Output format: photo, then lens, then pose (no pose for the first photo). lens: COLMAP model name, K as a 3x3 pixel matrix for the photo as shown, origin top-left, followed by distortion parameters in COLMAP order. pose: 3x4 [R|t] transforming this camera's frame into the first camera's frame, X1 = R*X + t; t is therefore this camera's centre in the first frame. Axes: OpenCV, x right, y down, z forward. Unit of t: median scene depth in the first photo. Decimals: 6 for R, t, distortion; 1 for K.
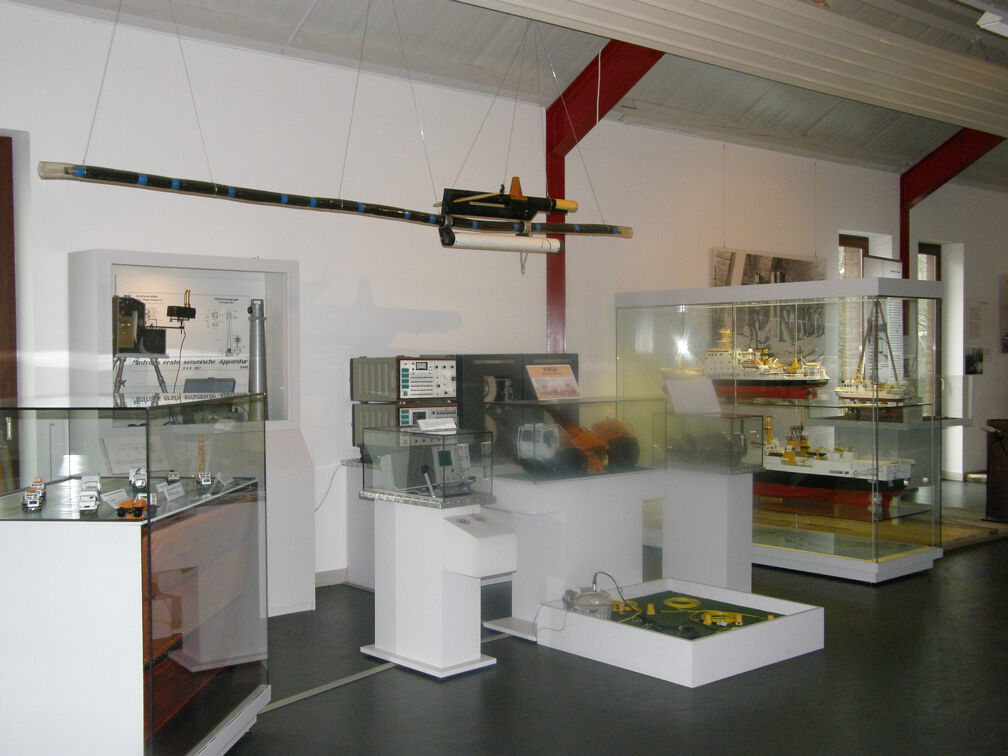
lens RADIAL K [[1123.1, 0, 504.0], [0, 1123.1, 378.0], [0, 0, 1]] dist [-0.049288, 0.219674]
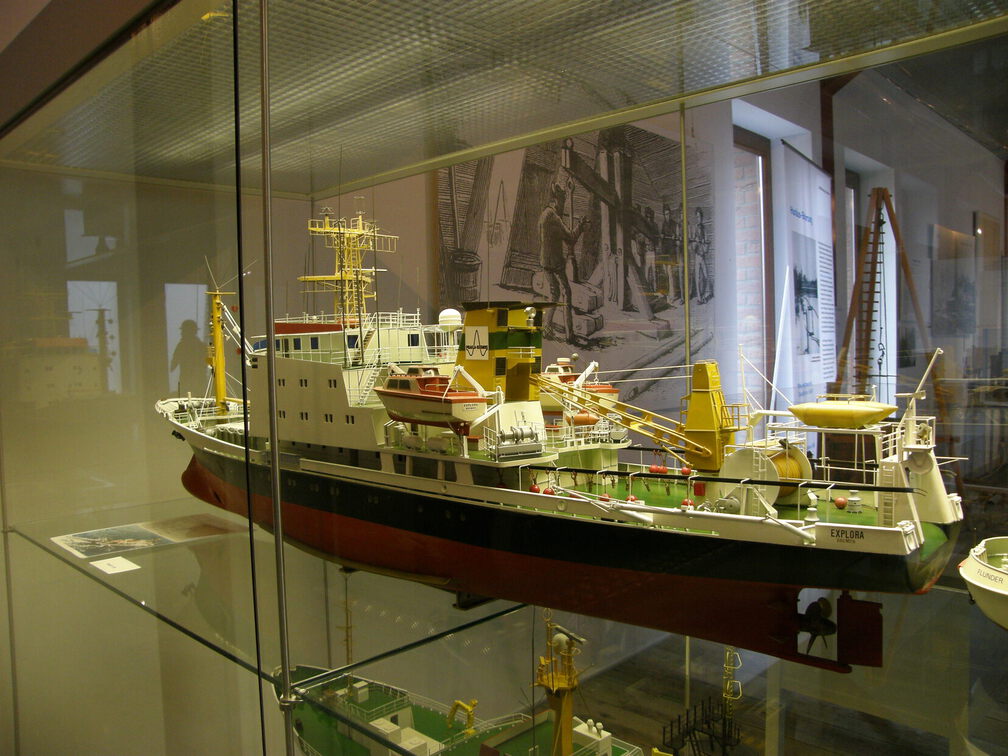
lens RADIAL K [[801.2, 0, 504.0], [0, 801.2, 378.0], [0, 0, 1]] dist [-0.174498, 0.154379]
pose [[0.996628, -0.020168, 0.079537, 0.251151], [0.018469, 0.999586, 0.022044, -0.020032], [-0.079948, -0.020501, 0.996588, 1.000761]]
